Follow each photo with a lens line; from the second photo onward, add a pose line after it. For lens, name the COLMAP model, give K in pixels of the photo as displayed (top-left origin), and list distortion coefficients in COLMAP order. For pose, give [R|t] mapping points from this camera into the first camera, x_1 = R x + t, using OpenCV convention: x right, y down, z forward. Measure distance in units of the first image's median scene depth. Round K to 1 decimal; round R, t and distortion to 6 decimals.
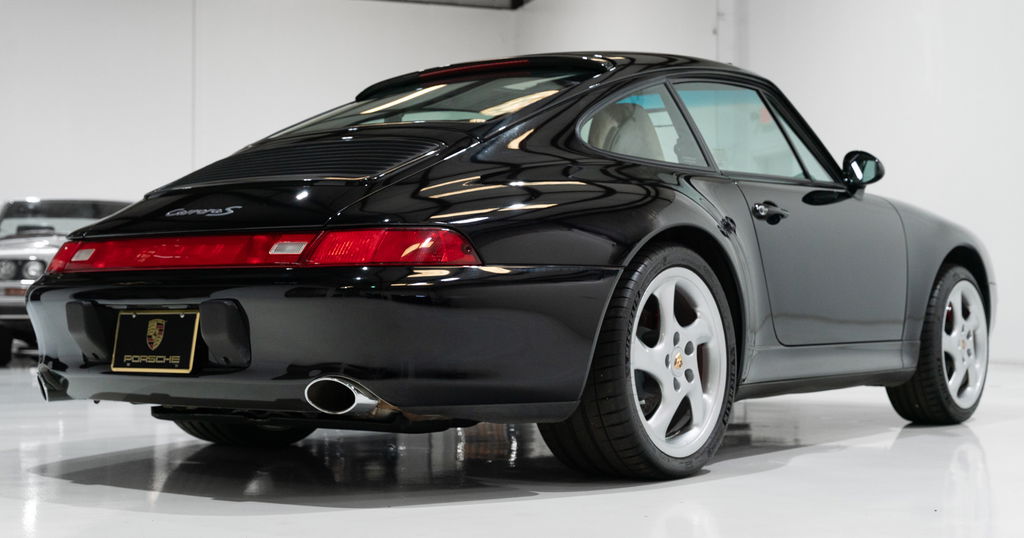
lens RADIAL K [[1343.2, 0, 508.3], [0, 1343.2, 265.9], [0, 0, 1]] dist [-0.025962, 0.000000]
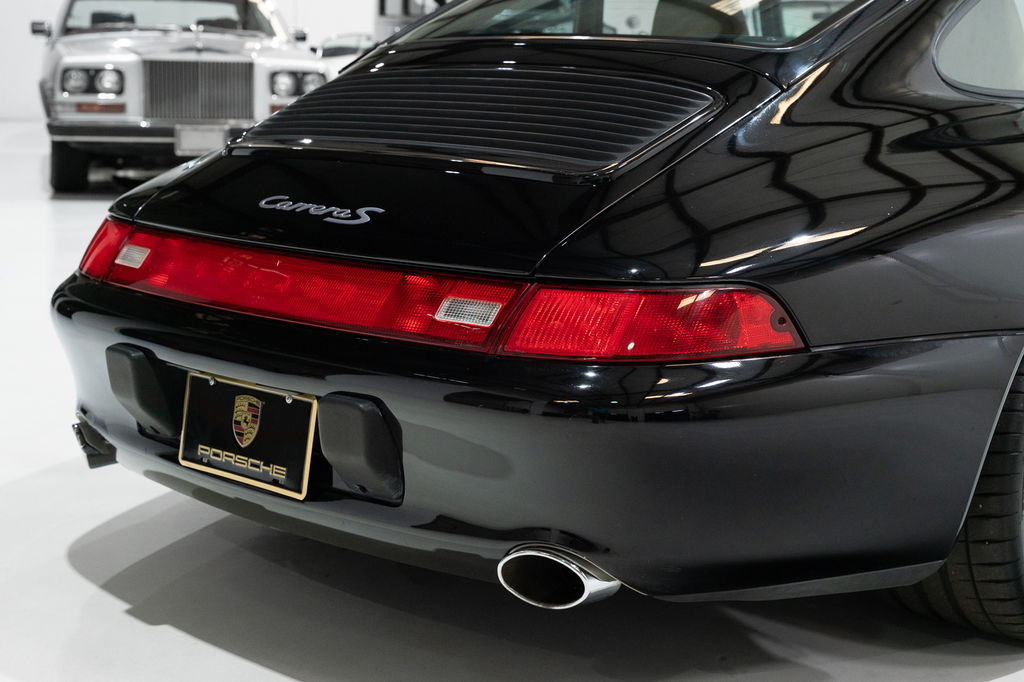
lens RADIAL K [[1501.7, 0, 513.0], [0, 1501.7, 347.9], [0, 0, 1]] dist [-0.030918, 0.000000]
pose [[0.995689, 0.032267, -0.086957, -0.083582], [-0.013249, 0.977400, 0.210982, -0.127956], [0.091799, -0.208920, 0.973615, 0.351620]]
